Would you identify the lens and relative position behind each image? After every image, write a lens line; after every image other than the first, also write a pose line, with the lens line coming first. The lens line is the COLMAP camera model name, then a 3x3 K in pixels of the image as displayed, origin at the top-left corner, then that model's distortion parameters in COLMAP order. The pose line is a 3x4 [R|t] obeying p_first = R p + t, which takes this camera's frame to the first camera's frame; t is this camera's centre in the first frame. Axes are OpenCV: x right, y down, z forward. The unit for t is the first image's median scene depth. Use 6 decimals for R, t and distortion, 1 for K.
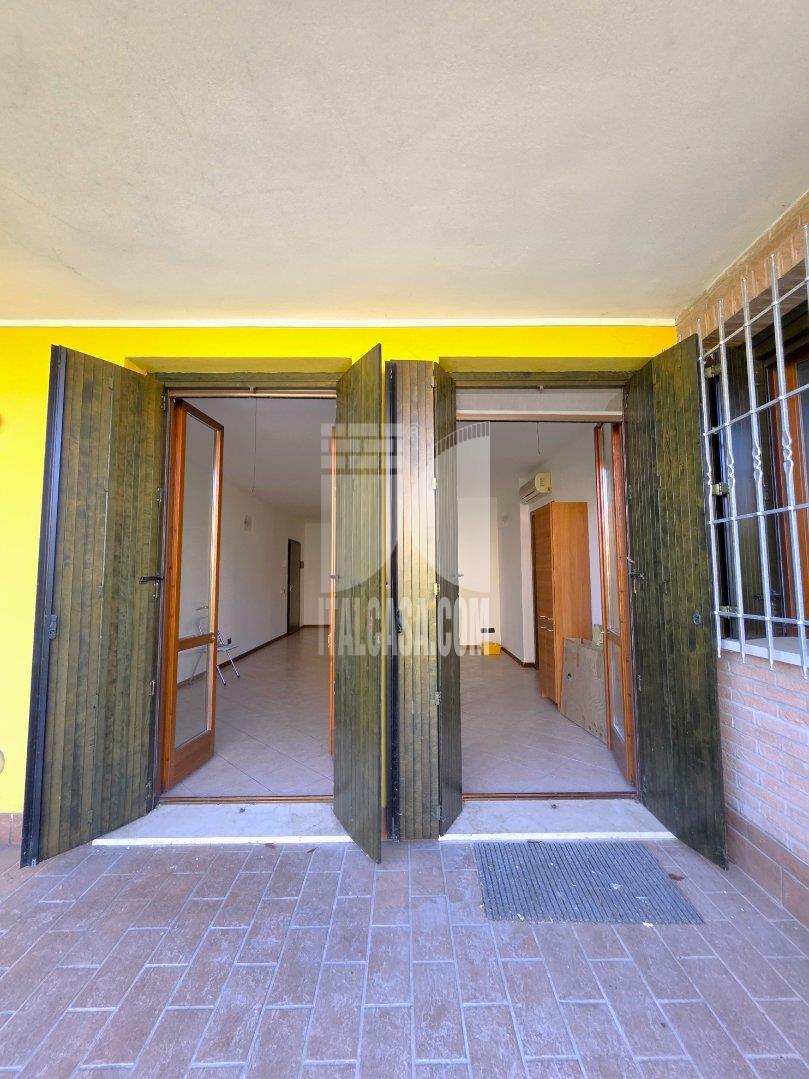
lens RADIAL K [[432.8, 0, 410.7], [0, 432.8, 544.2], [0, 0, 1]] dist [0.001246, 0.000021]
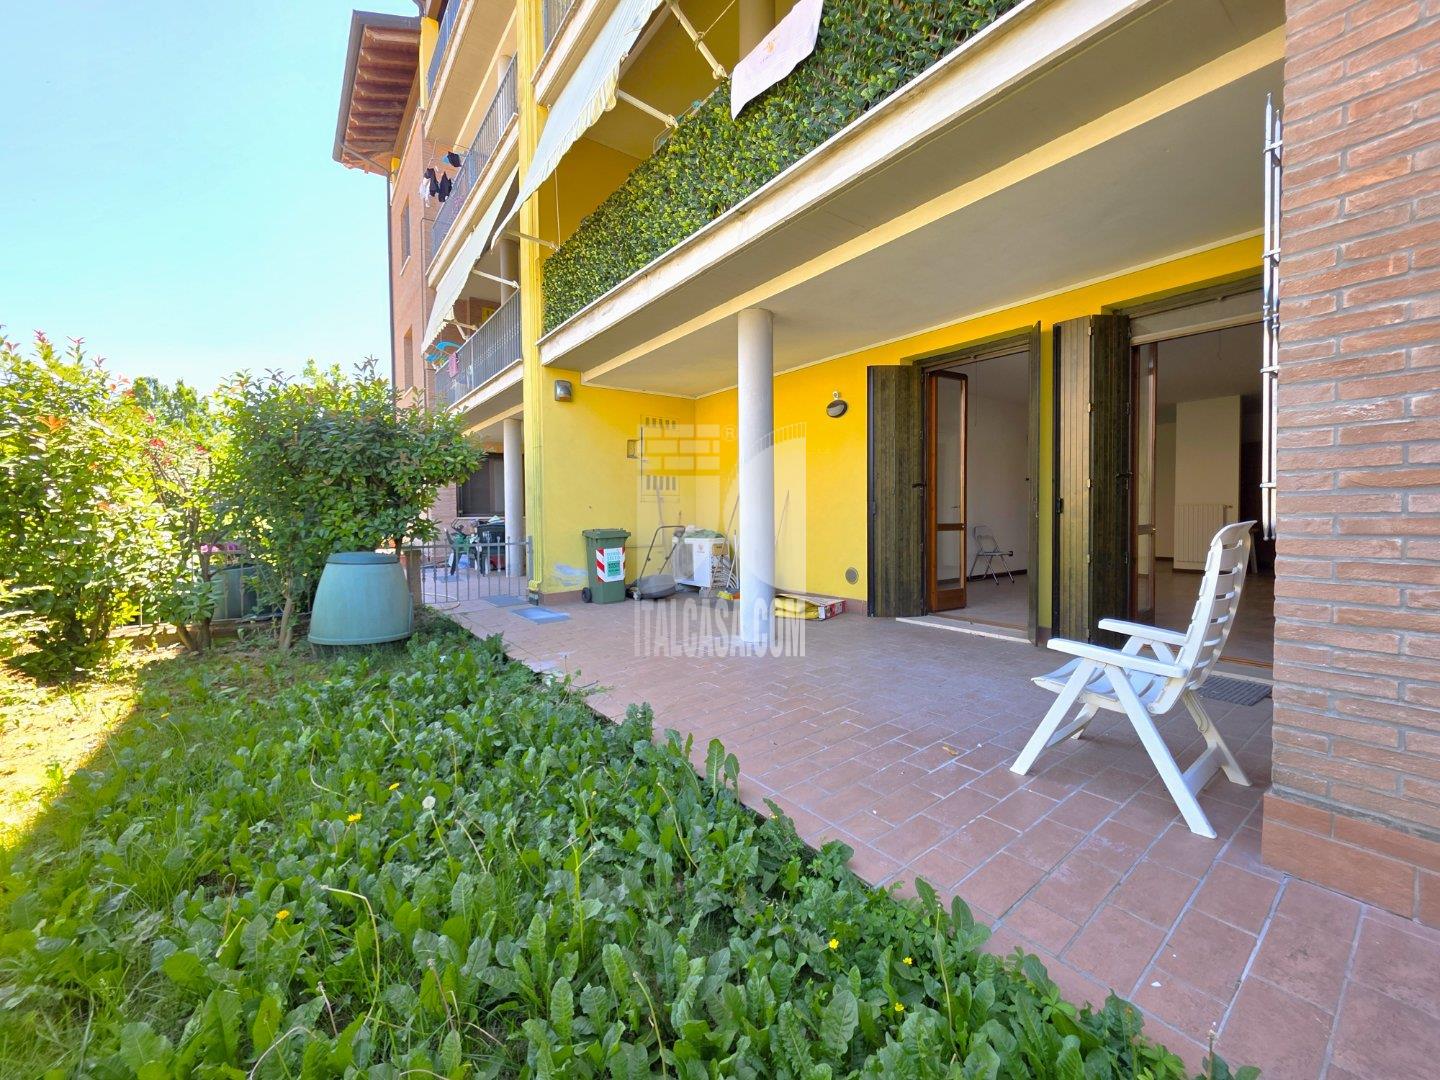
lens RADIAL K [[577.5, 0, 709.5], [0, 577.5, 525.5], [0, 0, 1]] dist [0.001246, 0.000021]
pose [[0.572764, 0.025080, -0.819336, 0.879641], [0.069358, 0.994465, 0.078926, 0.002016], [0.816780, -0.102033, 0.567855, -1.086492]]
